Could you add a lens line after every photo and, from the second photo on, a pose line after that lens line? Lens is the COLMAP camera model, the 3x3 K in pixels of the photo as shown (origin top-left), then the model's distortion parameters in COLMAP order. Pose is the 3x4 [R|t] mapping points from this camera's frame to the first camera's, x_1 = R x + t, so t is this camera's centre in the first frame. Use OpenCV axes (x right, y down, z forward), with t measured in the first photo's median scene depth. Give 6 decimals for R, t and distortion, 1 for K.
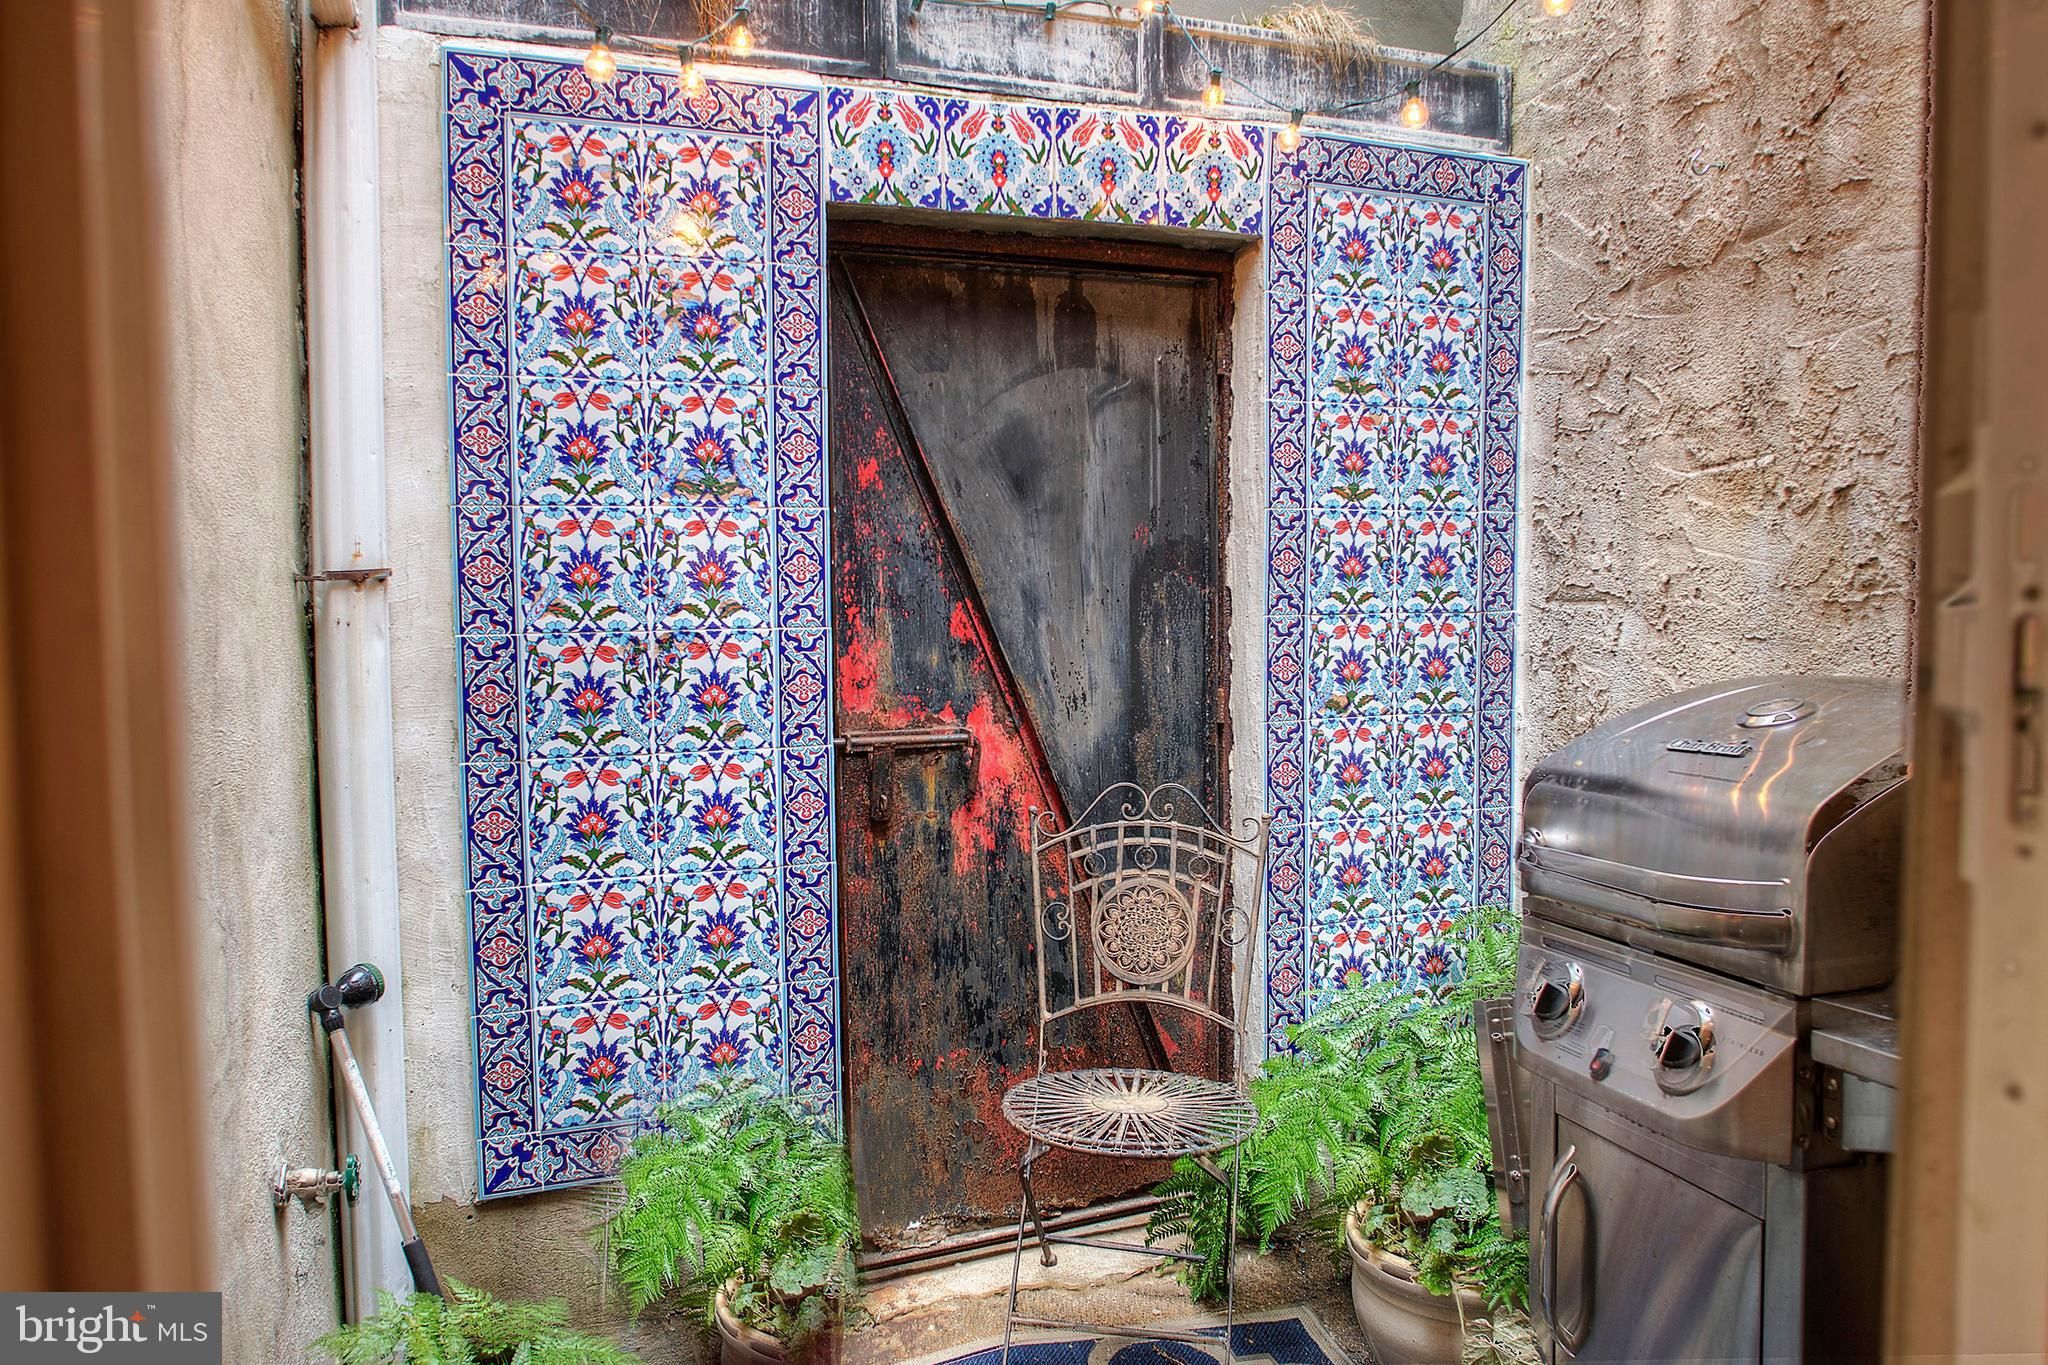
lens RADIAL K [[1471.5, 0, 1026.4], [0, 1471.5, 671.7], [0, 0, 1]] dist [-0.067035, 0.022027]
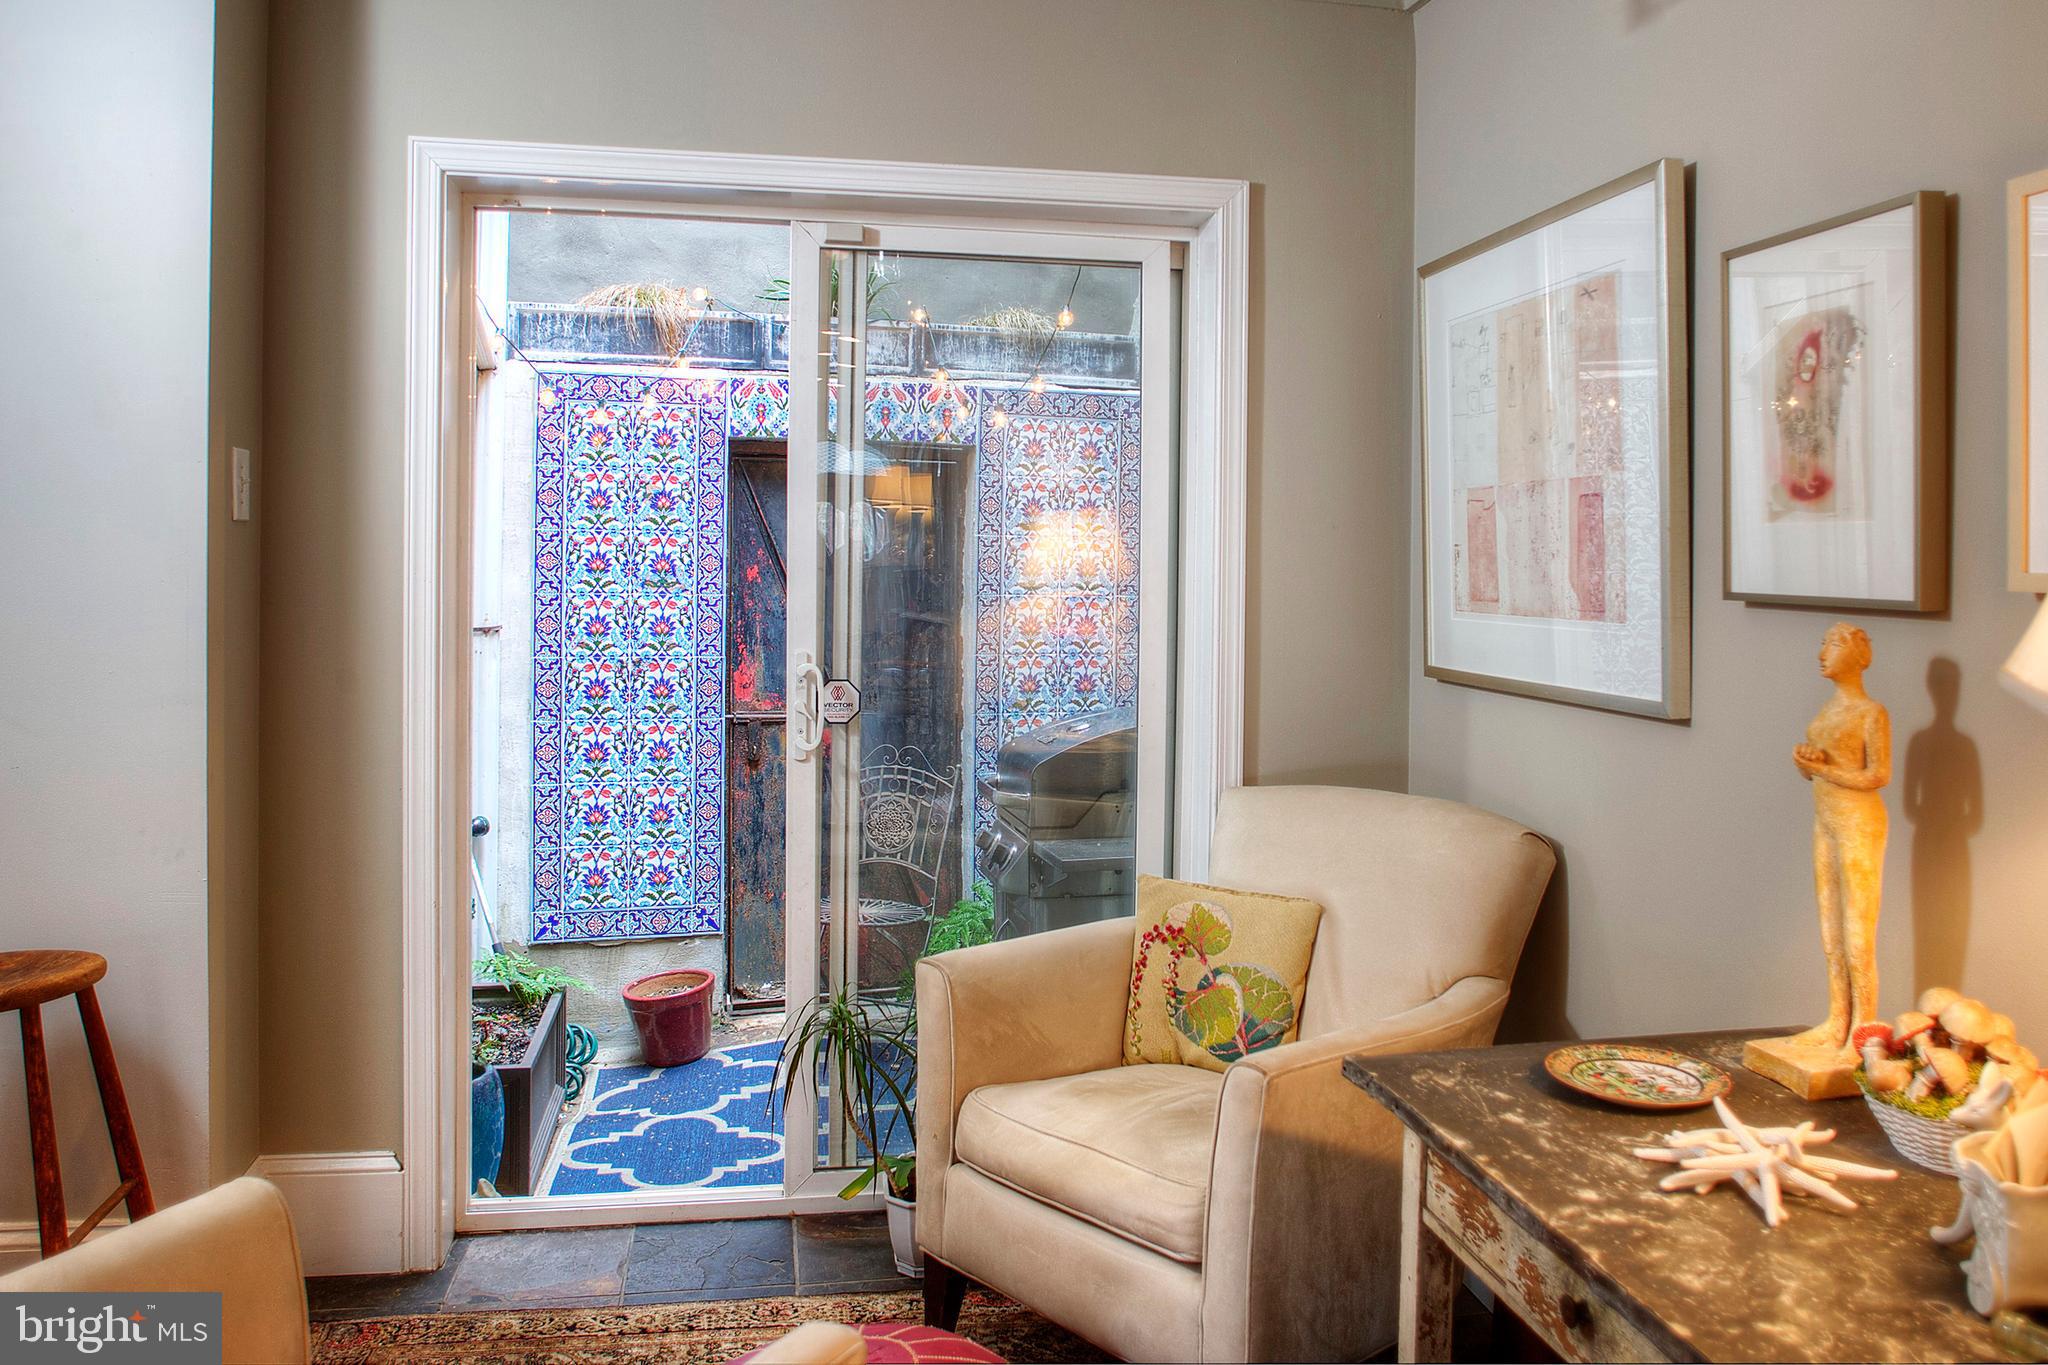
lens RADIAL K [[1471.5, 0, 1018.8], [0, 1471.5, 581.1], [0, 0, 1]] dist [-0.067035, 0.022027]
pose [[0.997291, 0.026689, -0.068545, 0.390797], [-0.030004, 0.998406, -0.047801, -0.050270], [0.067159, 0.049729, 0.996502, -0.915477]]
